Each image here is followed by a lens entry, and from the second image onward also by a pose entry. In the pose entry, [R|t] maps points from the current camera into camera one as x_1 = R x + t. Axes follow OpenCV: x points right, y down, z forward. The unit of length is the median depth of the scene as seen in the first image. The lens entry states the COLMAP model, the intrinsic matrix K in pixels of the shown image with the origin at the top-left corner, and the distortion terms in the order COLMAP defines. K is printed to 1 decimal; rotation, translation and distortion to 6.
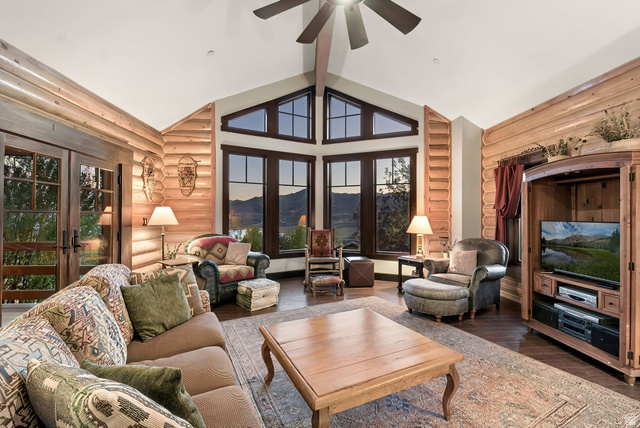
lens RADIAL K [[280.0, 0, 326.2], [0, 280.0, 215.3], [0, 0, 1]] dist [0.010864, -0.000136]
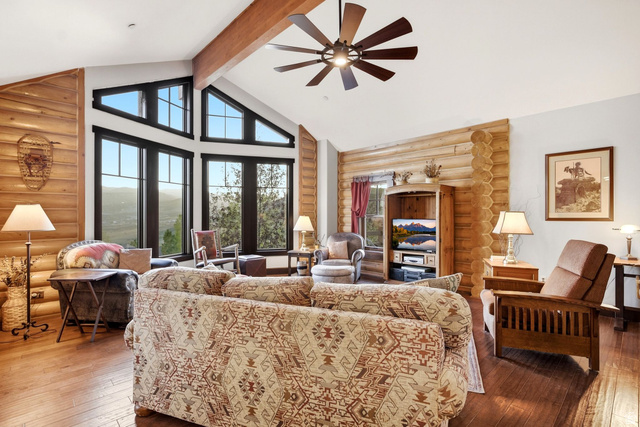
lens RADIAL K [[303.7, 0, 325.7], [0, 303.7, 215.1], [0, 0, 1]] dist [0.002384, 0.000799]
pose [[0.761037, -0.001151, 0.648707, -0.408262], [0.003121, 0.999993, -0.001887, -0.000138], [-0.648701, 0.003460, 0.761036, -0.057496]]
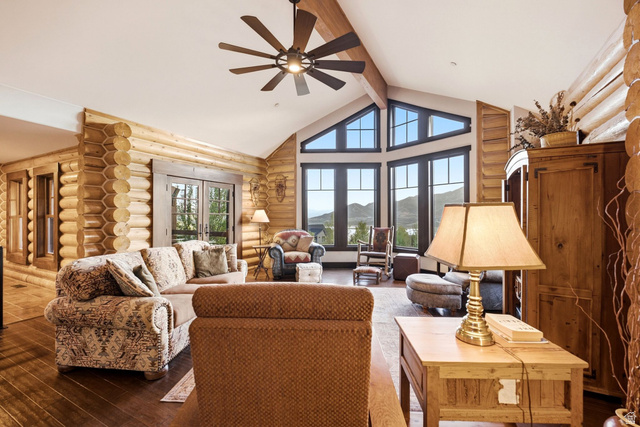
lens RADIAL K [[280.0, 0, 326.1], [0, 280.0, 215.3], [0, 0, 1]] dist [0.010864, -0.000136]
pose [[0.855500, -0.003129, -0.517793, 0.406163], [0.002725, 0.999995, -0.001540, 0.001381], [0.517796, -0.000094, 0.855504, -0.085916]]
